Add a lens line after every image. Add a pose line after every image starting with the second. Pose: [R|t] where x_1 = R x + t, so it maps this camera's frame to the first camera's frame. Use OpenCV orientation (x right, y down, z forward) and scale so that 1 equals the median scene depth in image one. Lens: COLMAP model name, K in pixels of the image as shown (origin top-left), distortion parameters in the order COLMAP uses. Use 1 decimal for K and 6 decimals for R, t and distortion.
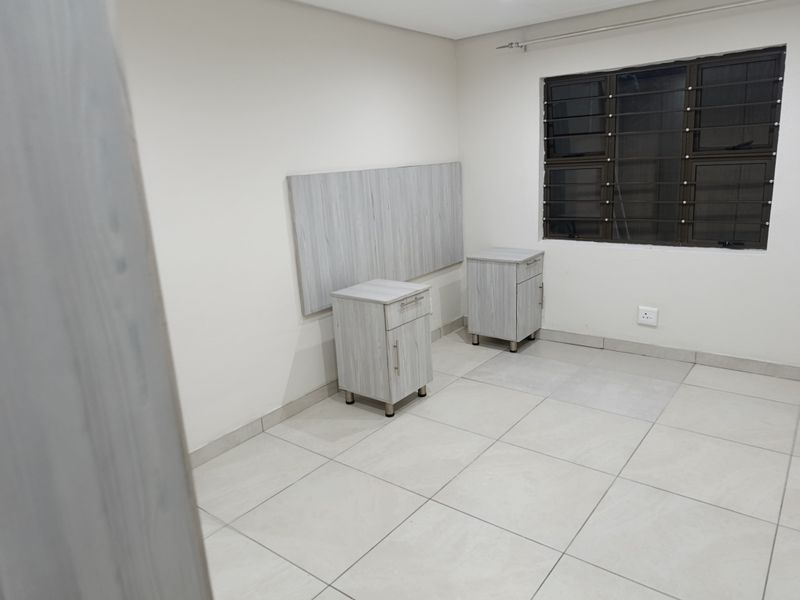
lens RADIAL K [[552.1, 0, 400.0], [0, 552.1, 300.0], [0, 0, 1]] dist [0.069330, -0.134020]
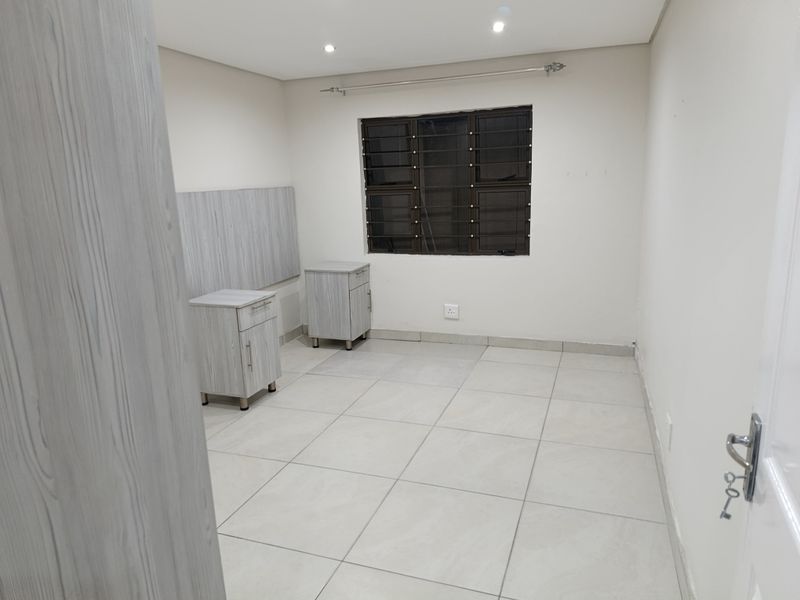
lens RADIAL K [[541.6, 0, 400.0], [0, 541.6, 300.0], [0, 0, 1]] dist [0.091808, -0.180955]
pose [[0.951216, -0.044071, 0.305362, -0.040505], [0.057306, 0.997760, -0.034510, 0.038864], [-0.303157, 0.050326, 0.951611, -0.134290]]
